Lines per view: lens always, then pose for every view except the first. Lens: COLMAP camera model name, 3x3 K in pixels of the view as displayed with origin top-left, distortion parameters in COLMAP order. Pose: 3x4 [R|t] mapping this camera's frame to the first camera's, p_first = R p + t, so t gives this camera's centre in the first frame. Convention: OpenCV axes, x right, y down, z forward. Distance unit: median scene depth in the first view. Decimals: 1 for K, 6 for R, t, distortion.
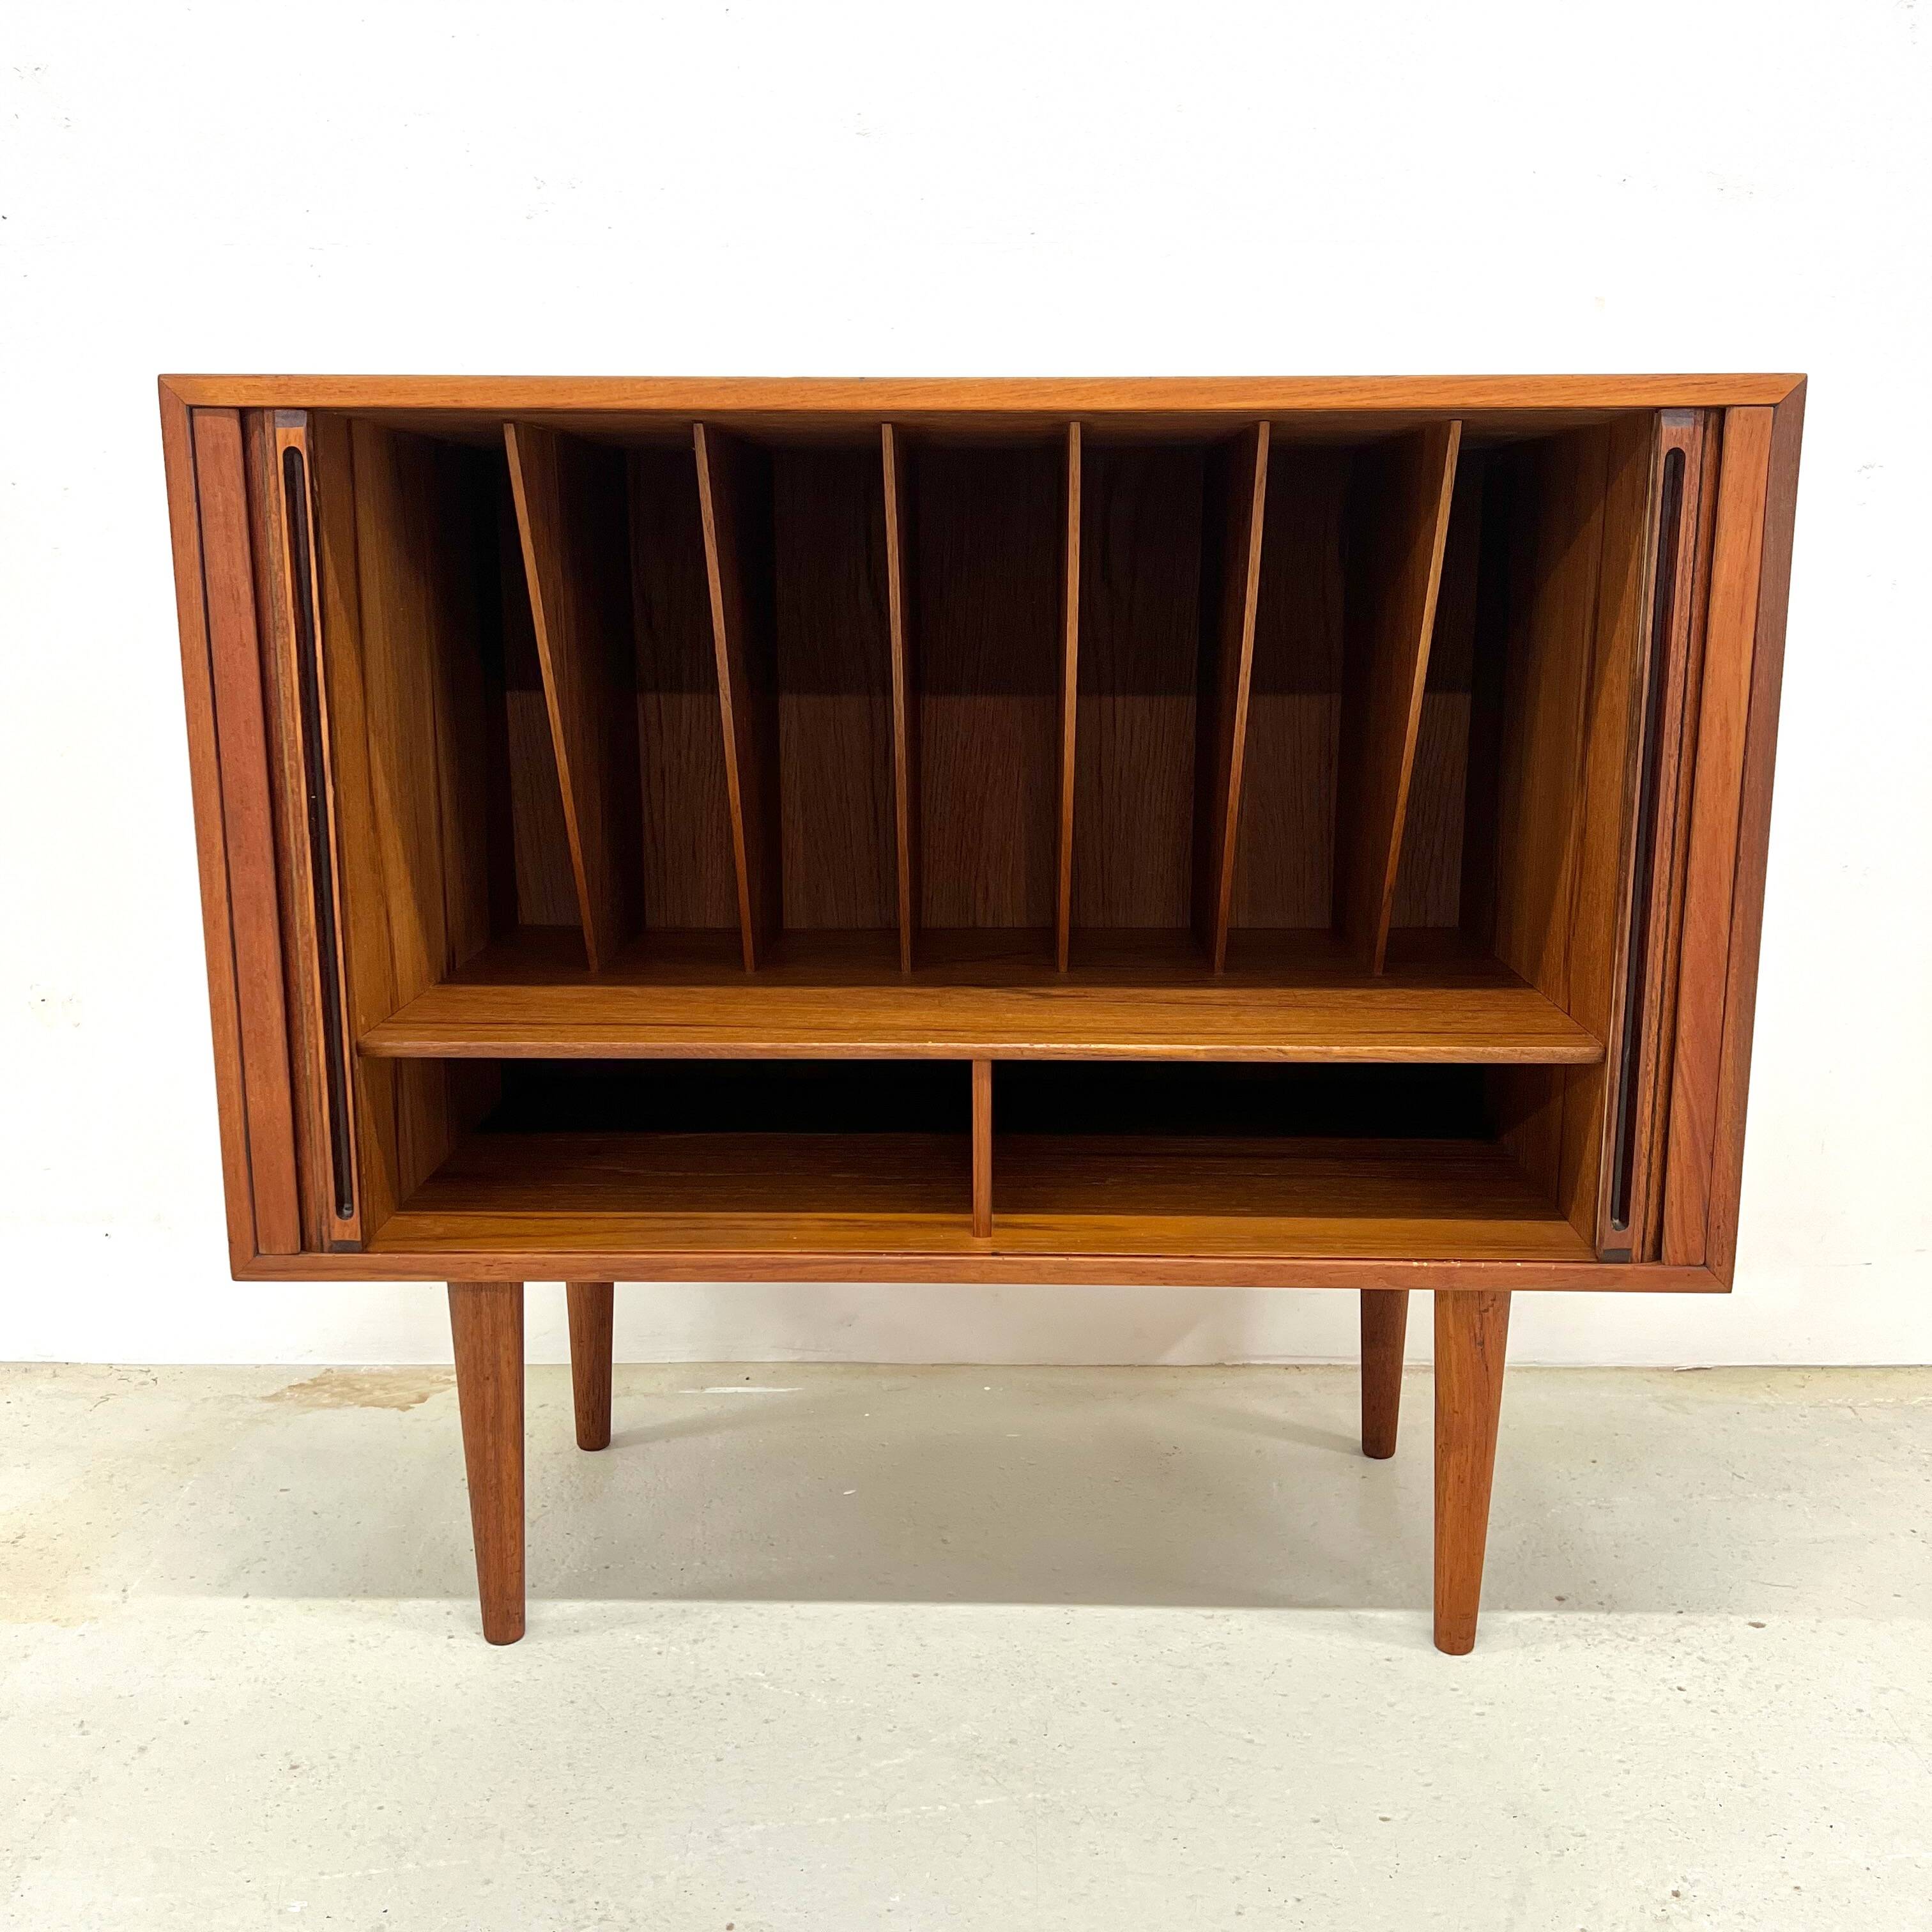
lens RADIAL K [[1948.2, 0, 996.0], [0, 1948.2, 1012.3], [0, 0, 1]] dist [0.053458, -0.032898]
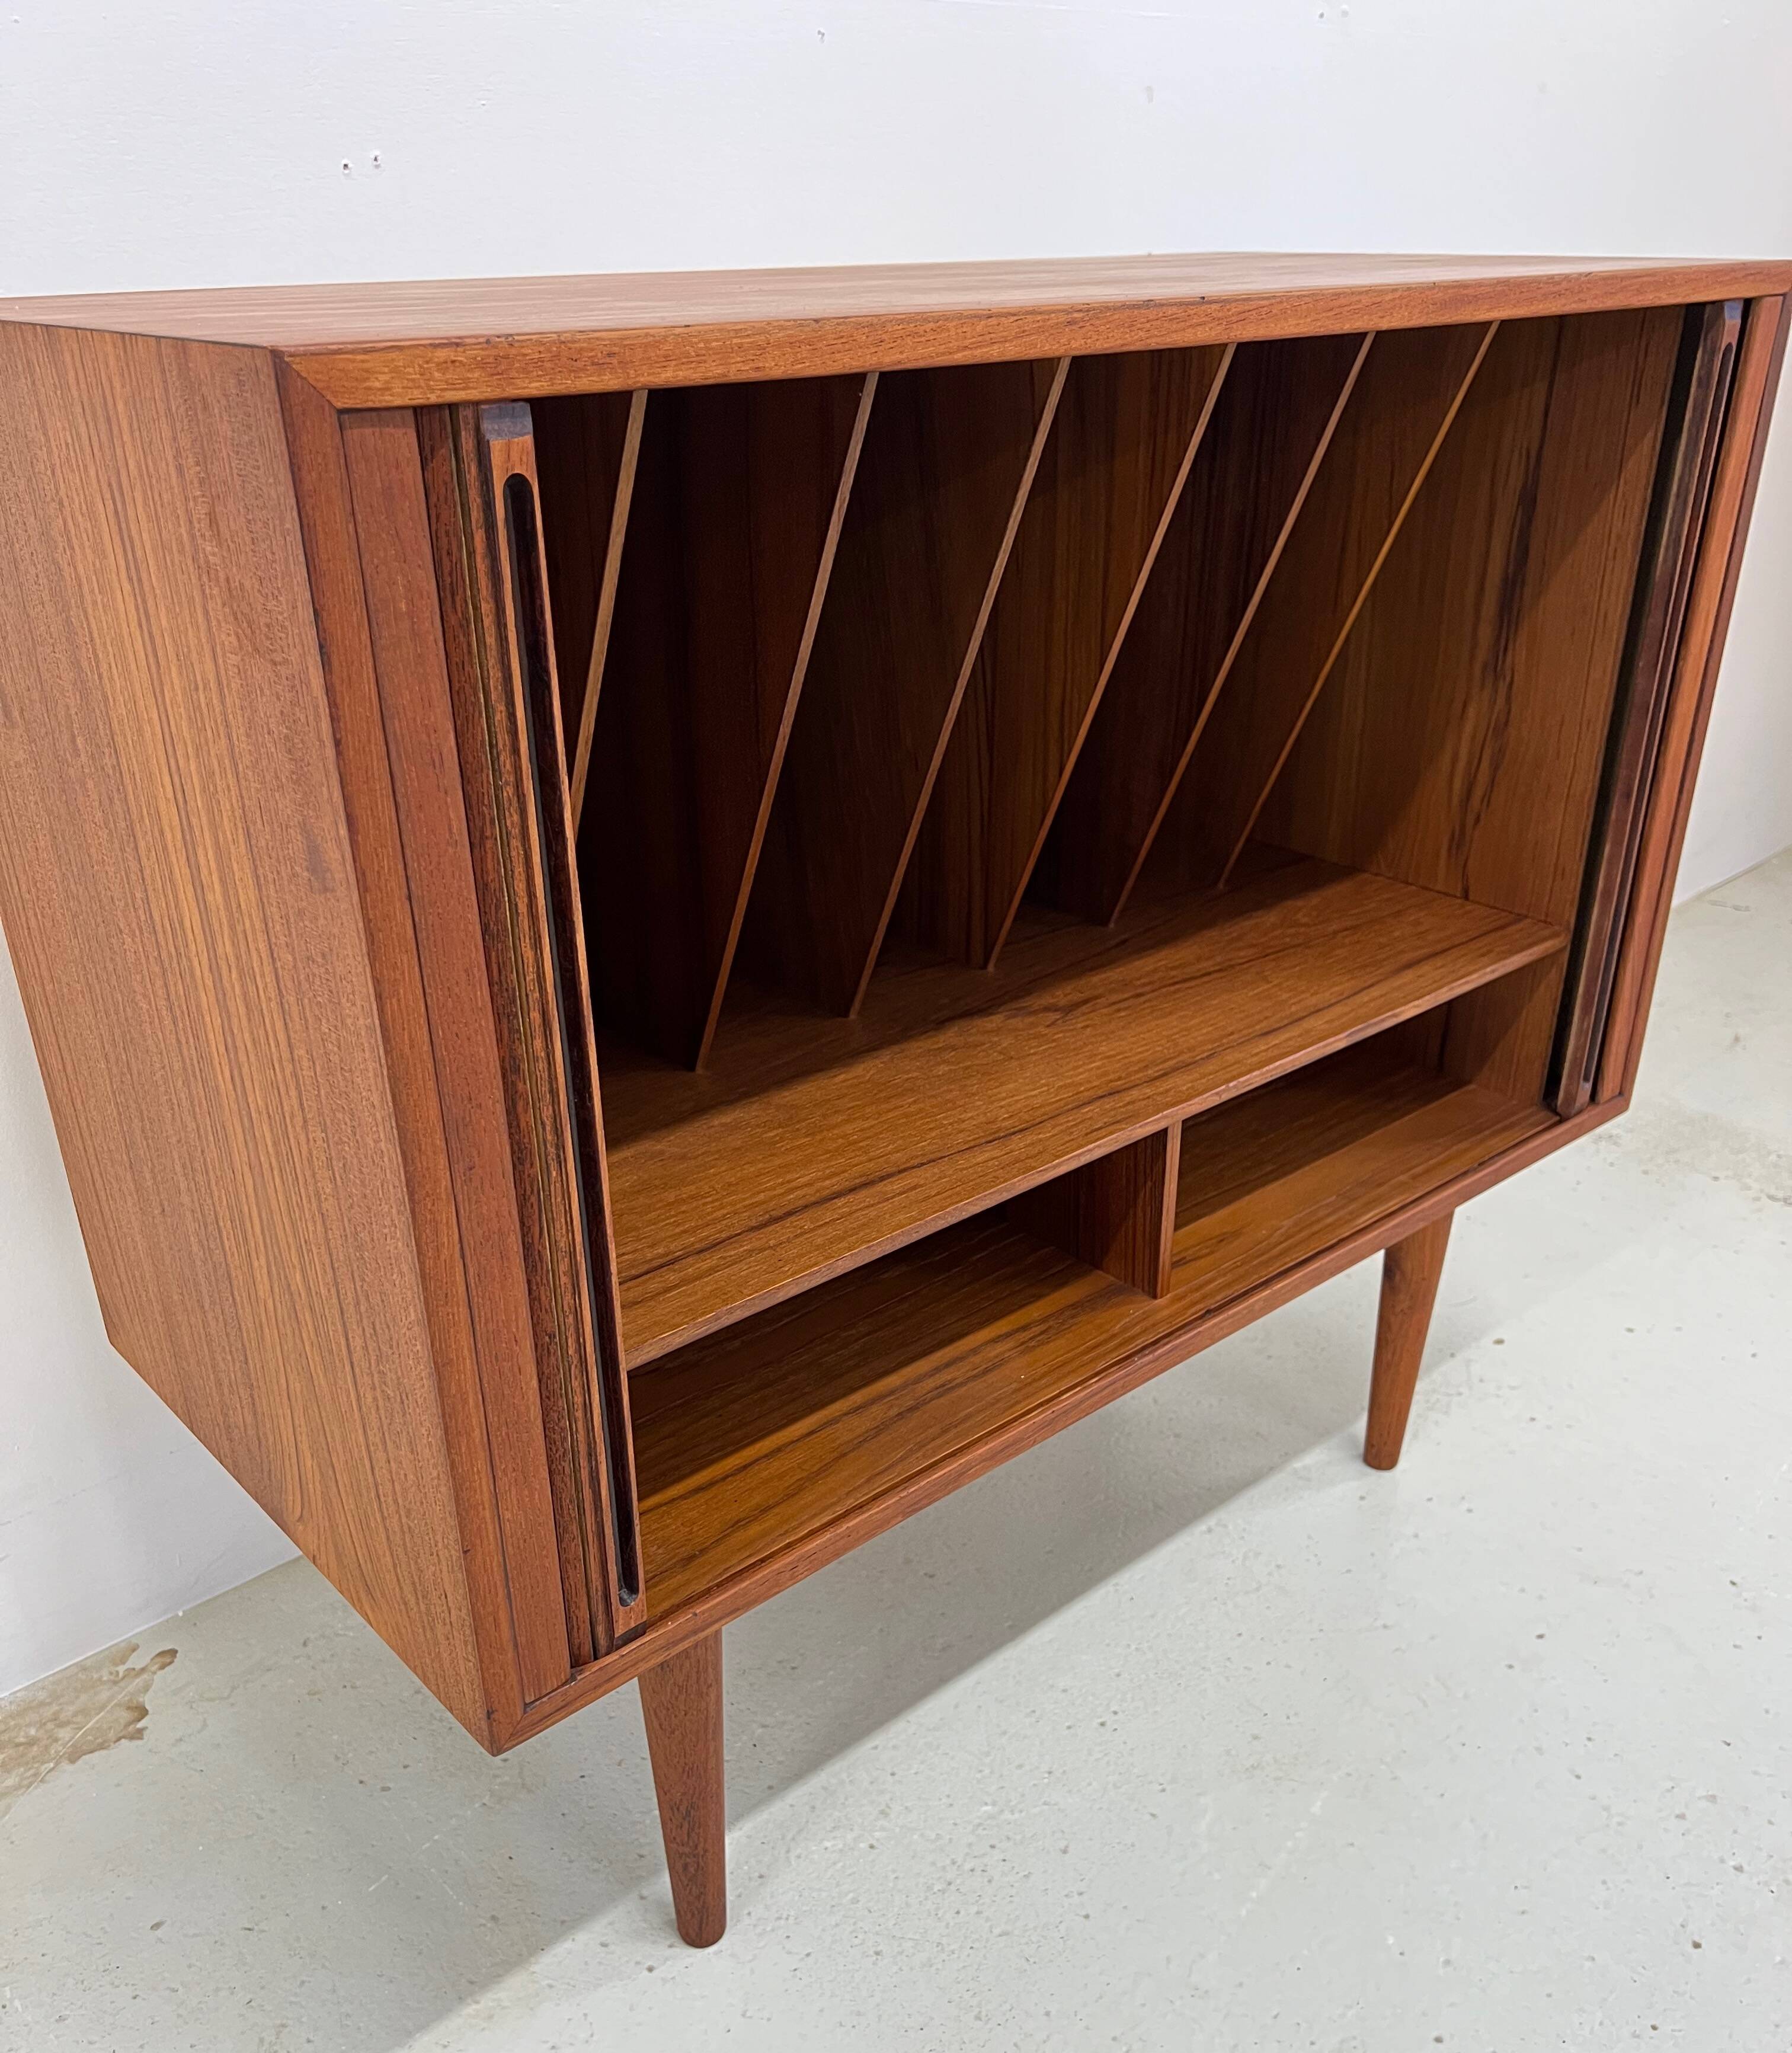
lens RADIAL K [[1765.6, 0, 892.8], [0, 1765.6, 1189.0], [0, 0, 1]] dist [0.076385, -0.116342]
pose [[0.748350, -0.325671, 0.577850, -0.579121], [0.156826, 0.933341, 0.322924, -0.224821], [-0.644498, -0.151038, 0.749539, 0.481723]]
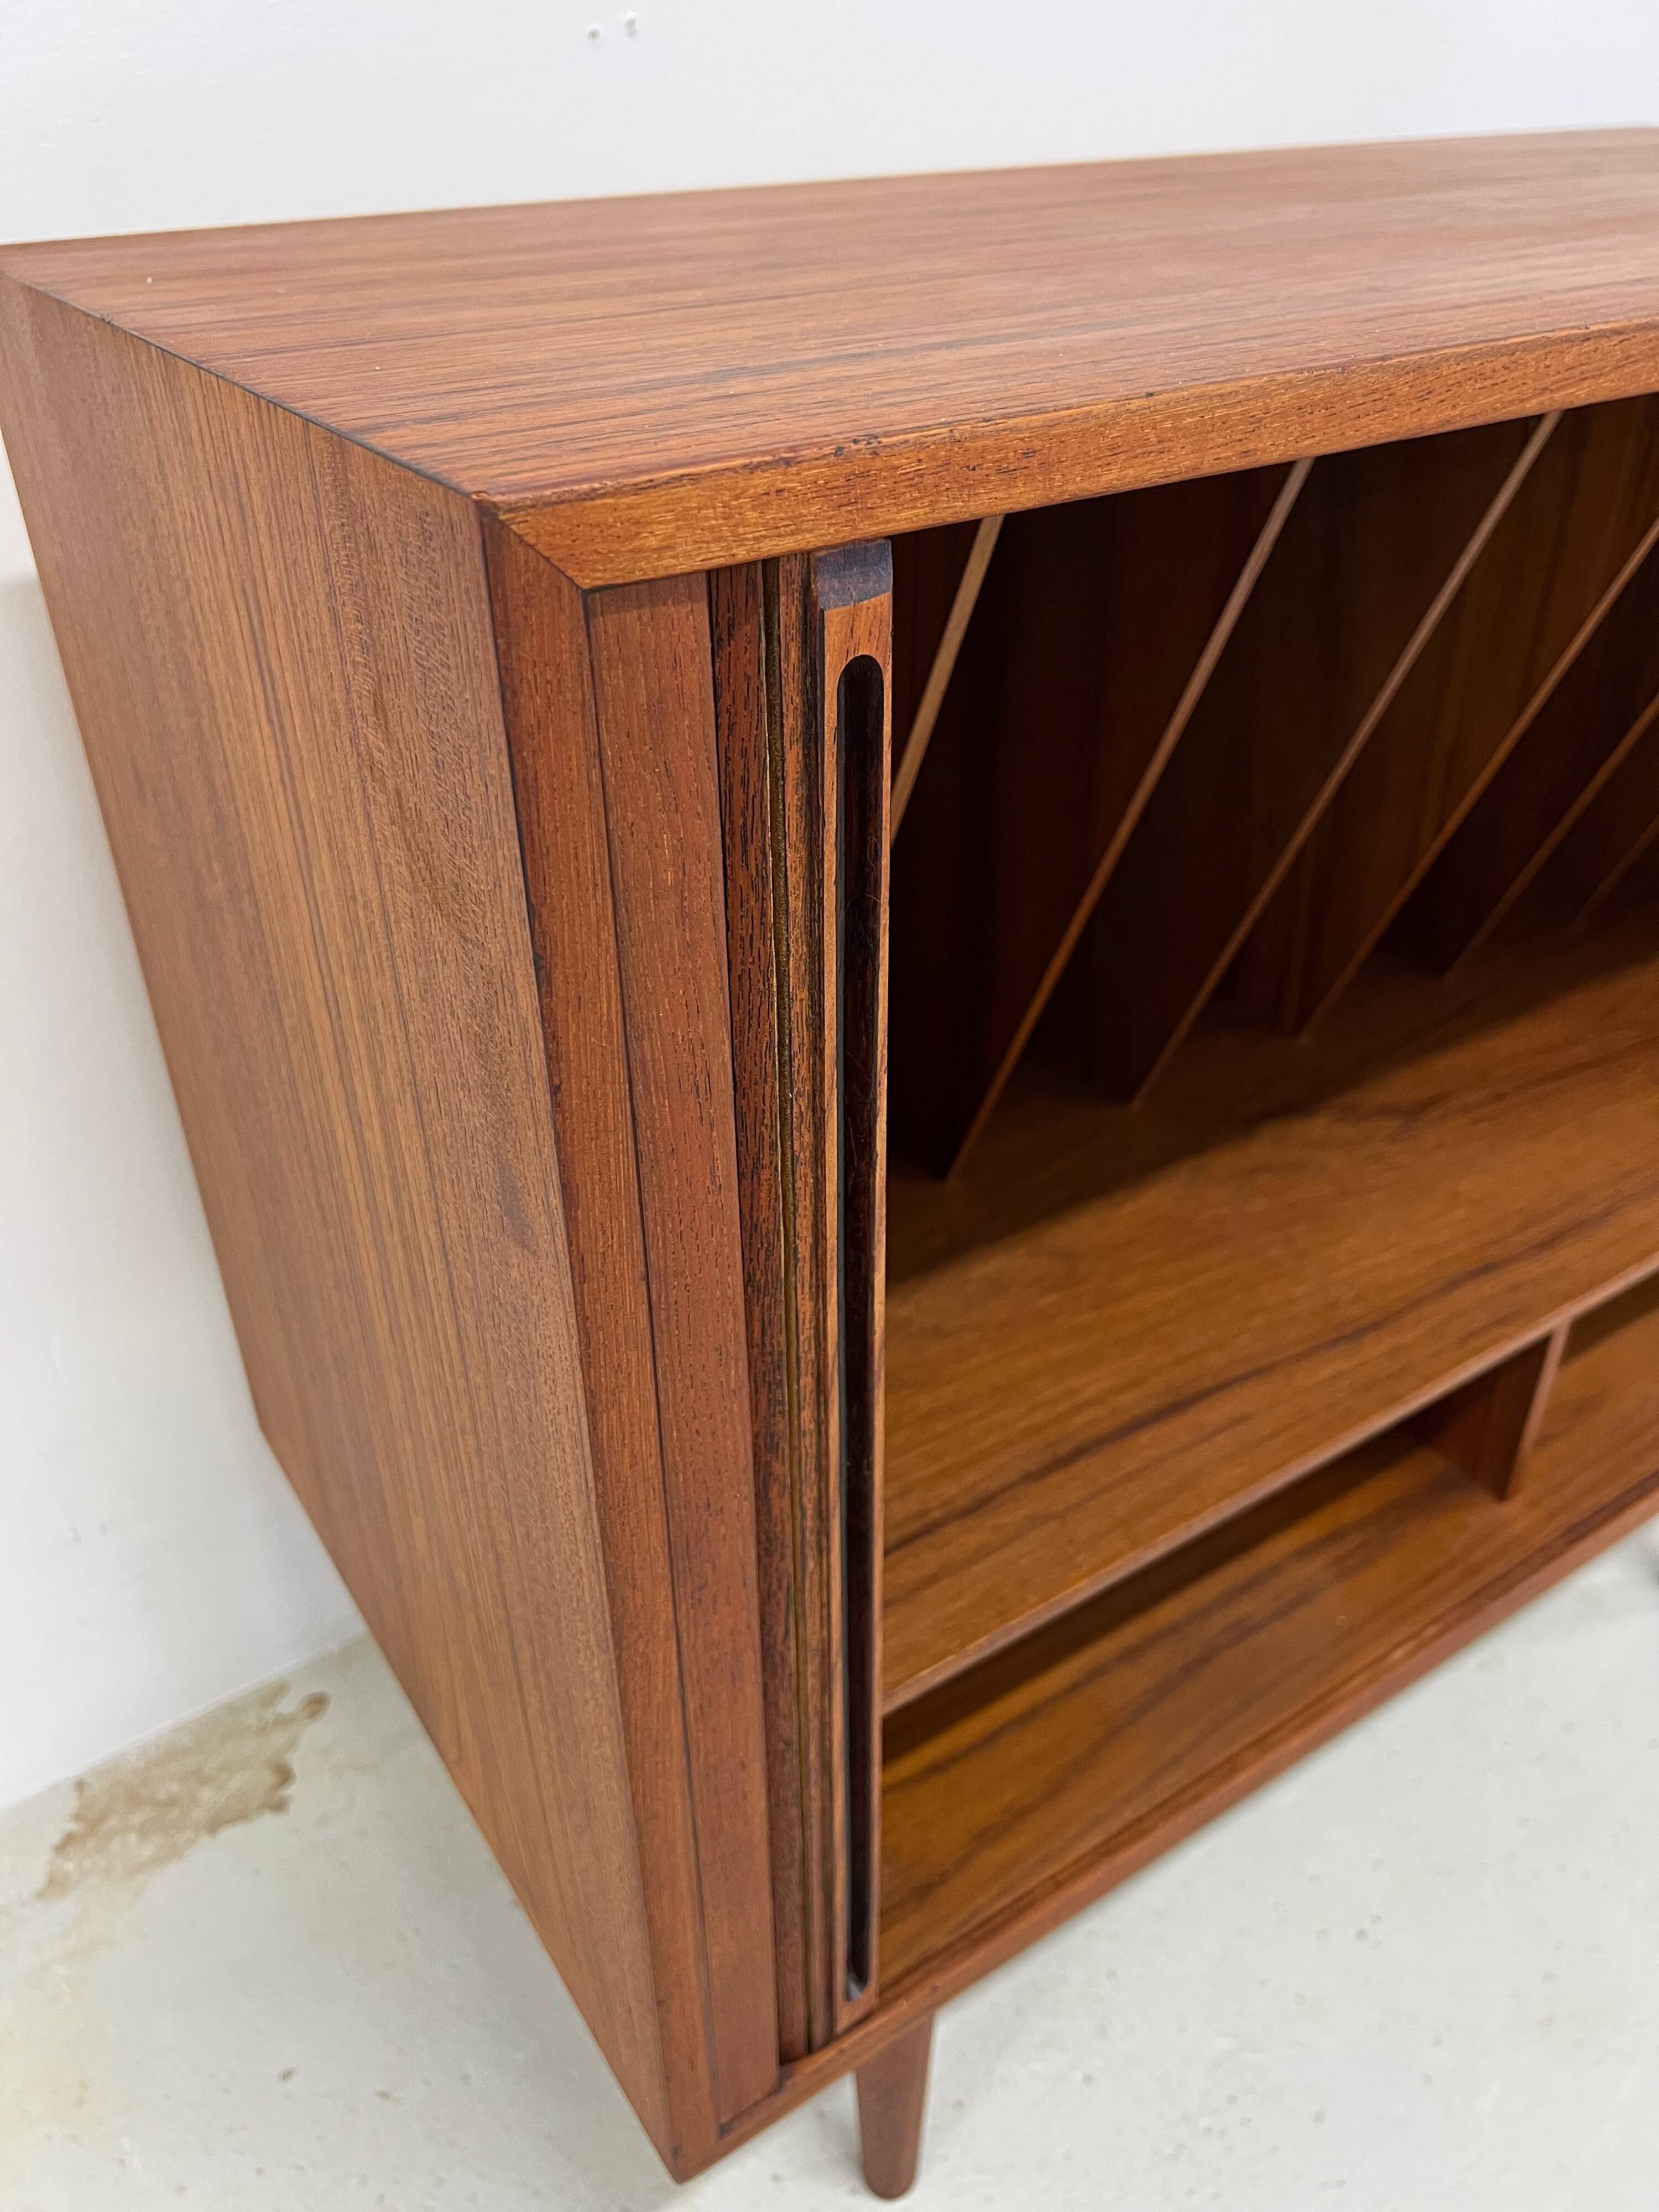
lens RADIAL K [[1660.4, 0, 829.5], [0, 1660.4, 1106.0], [0, 0, 1]] dist [0.181224, -0.519674]
pose [[0.830805, -0.313445, 0.459908, -0.473676], [0.135219, 0.915252, 0.379513, -0.299364], [-0.539889, -0.253113, 0.802779, 0.689449]]
